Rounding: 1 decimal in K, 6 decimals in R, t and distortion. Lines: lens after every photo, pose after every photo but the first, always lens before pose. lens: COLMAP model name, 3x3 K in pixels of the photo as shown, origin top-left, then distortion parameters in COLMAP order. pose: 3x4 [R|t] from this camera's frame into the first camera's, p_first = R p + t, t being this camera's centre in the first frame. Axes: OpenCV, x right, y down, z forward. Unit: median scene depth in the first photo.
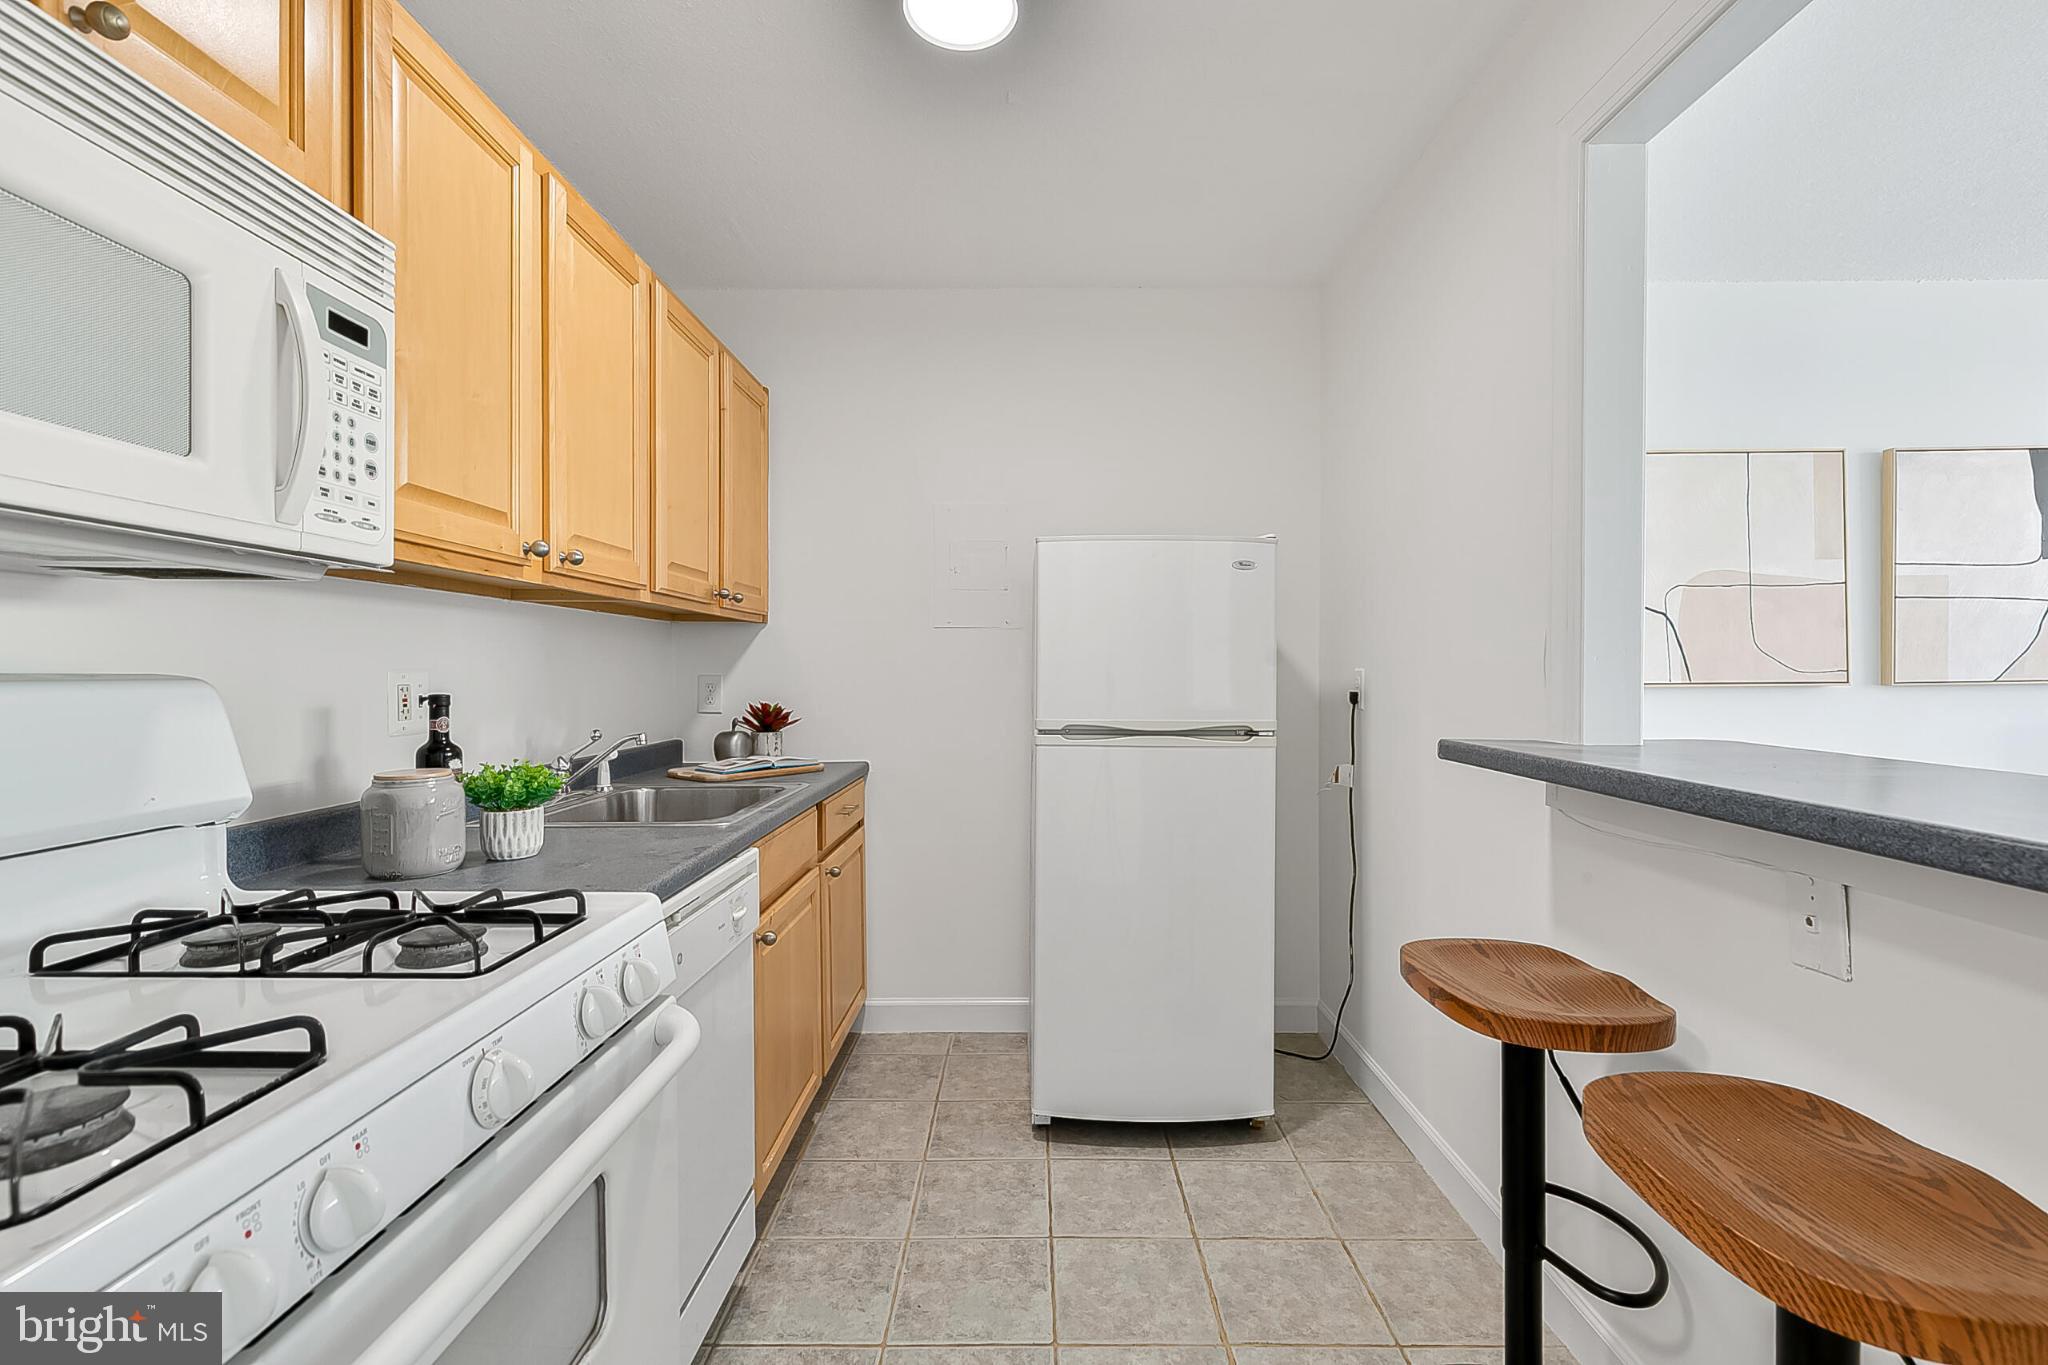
lens RADIAL K [[917.4, 0, 1025.1], [0, 917.4, 685.9], [0, 0, 1]] dist [0.004197, -0.000174]
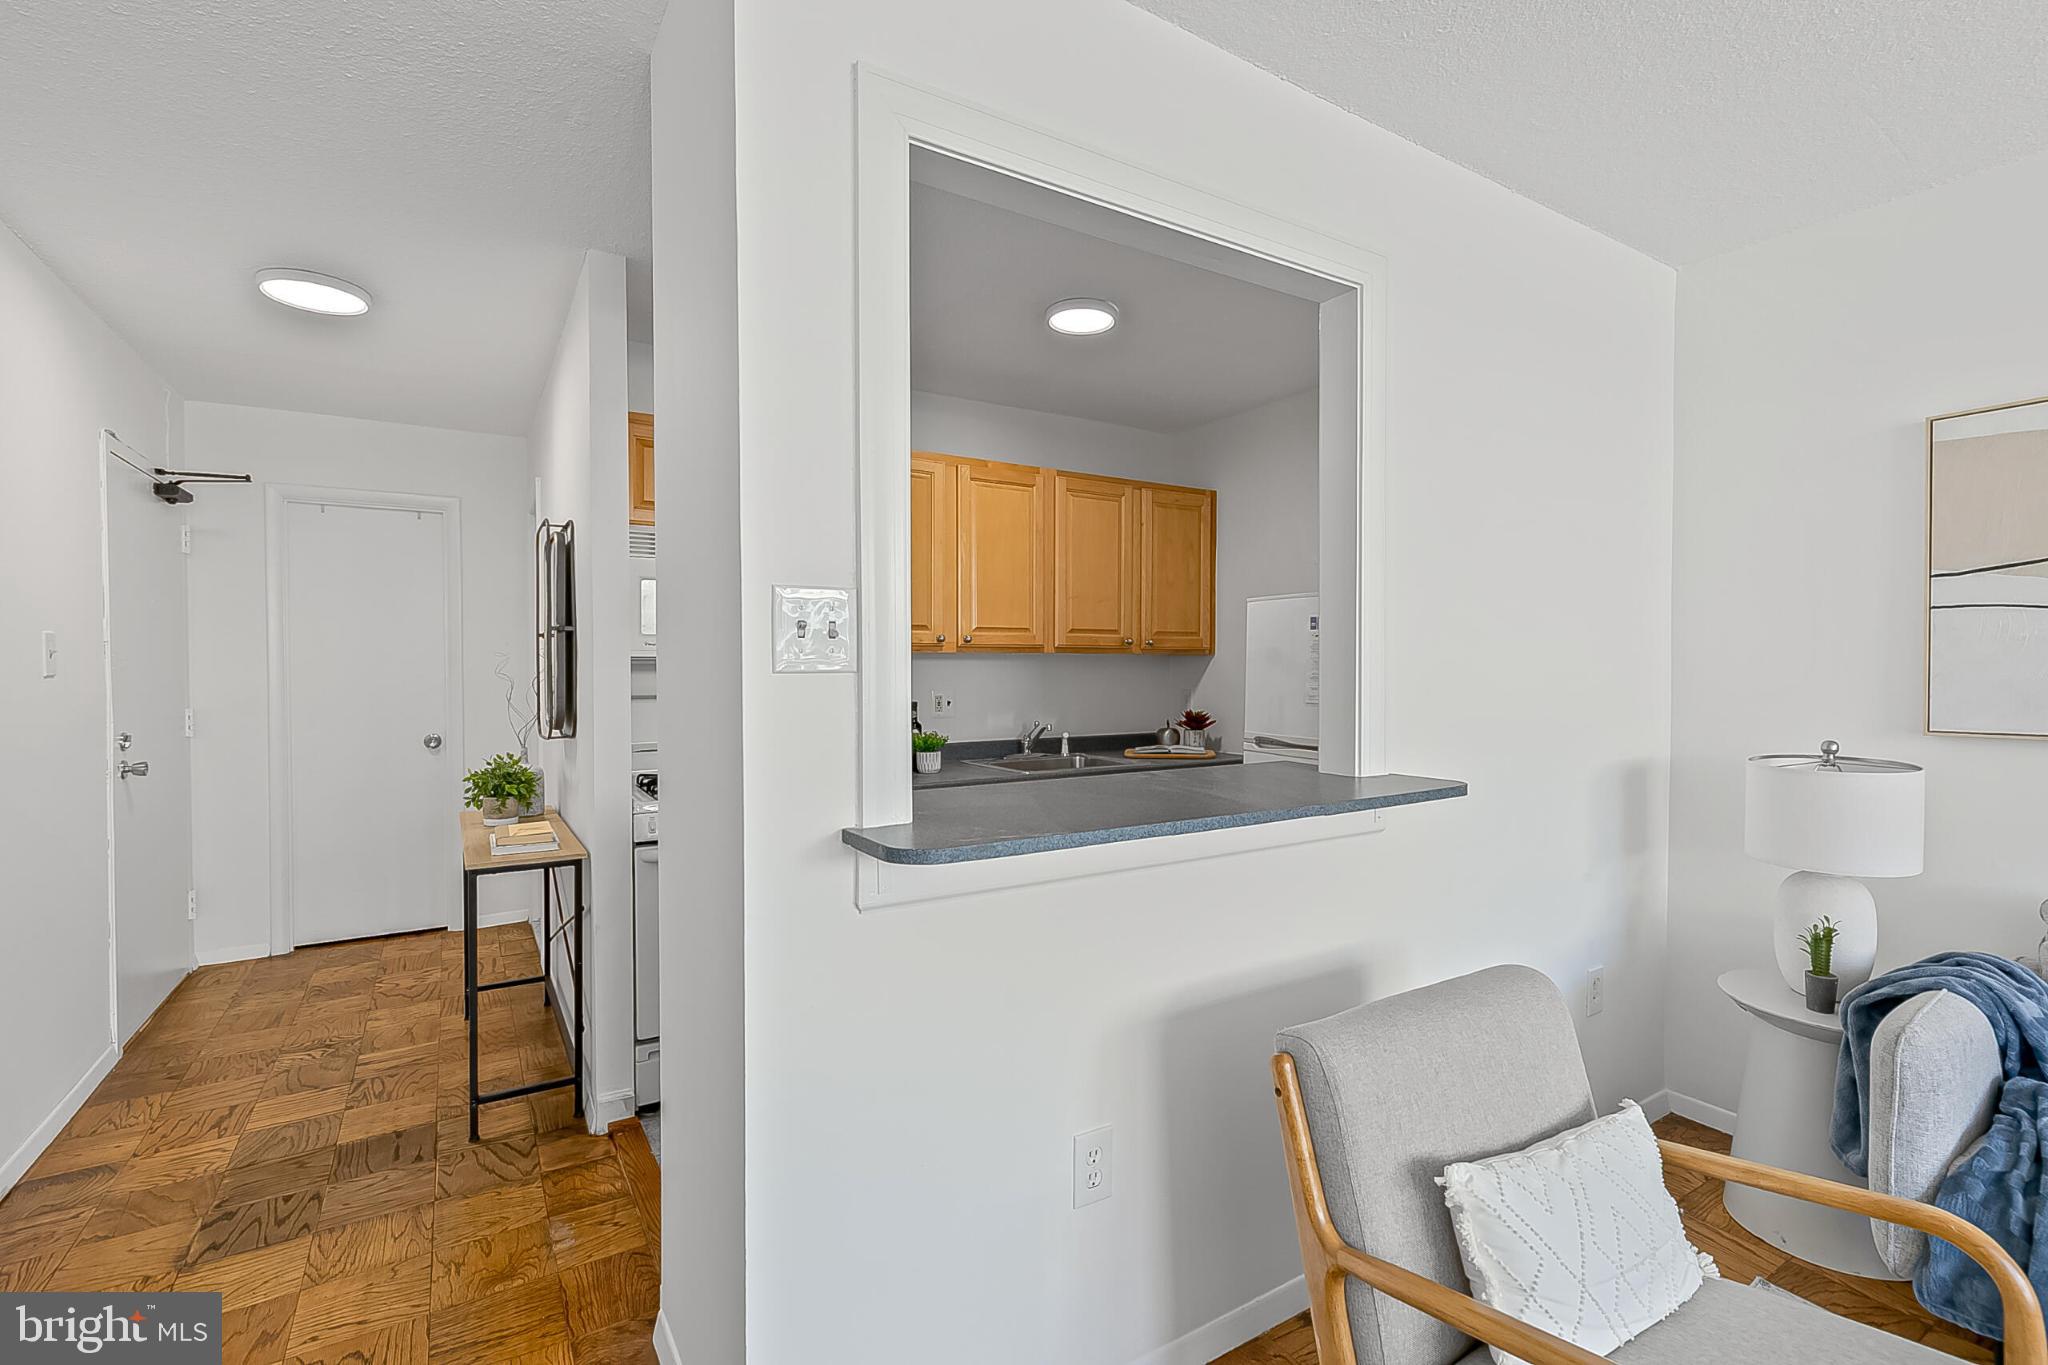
lens RADIAL K [[917.4, 0, 1024.5], [0, 917.4, 682.3], [0, 0, 1]] dist [0.004197, -0.000174]
pose [[0.538098, 0.012443, -0.842791, 1.517797], [-0.012985, 0.999895, 0.006471, -0.059743], [0.842783, 0.007462, 0.538202, -0.045665]]
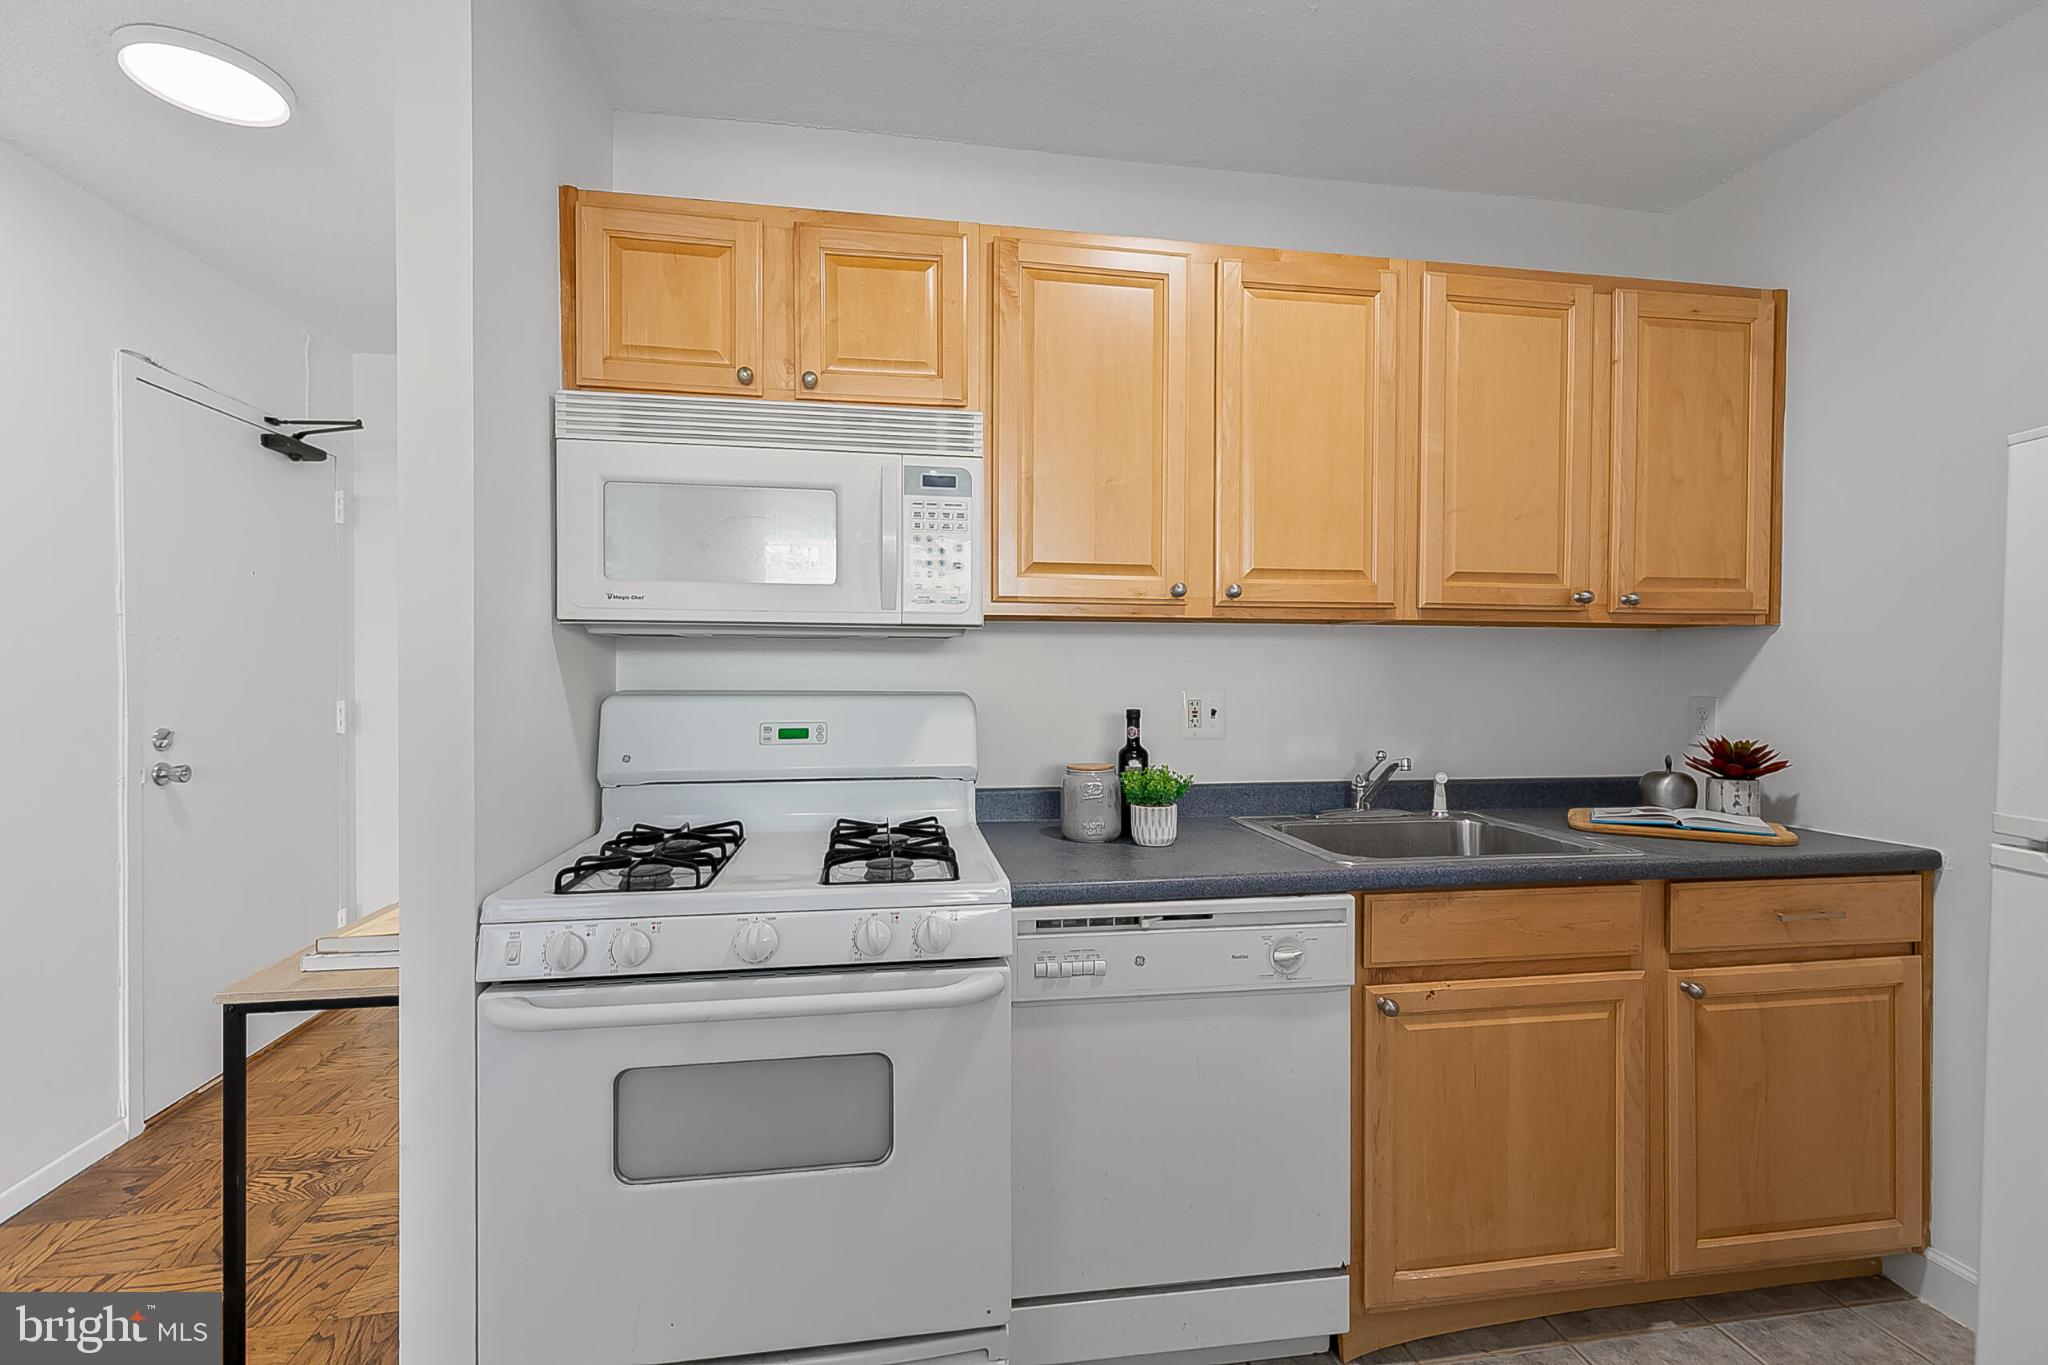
lens RADIAL K [[917.4, 0, 1019.5], [0, 917.4, 677.8], [0, 0, 1]] dist [0.004197, -0.000174]
pose [[0.174711, 0.008003, -0.984587, 0.612910], [-0.020364, 0.999782, 0.004513, -0.037902], [0.984409, 0.019262, 0.174836, 0.602686]]
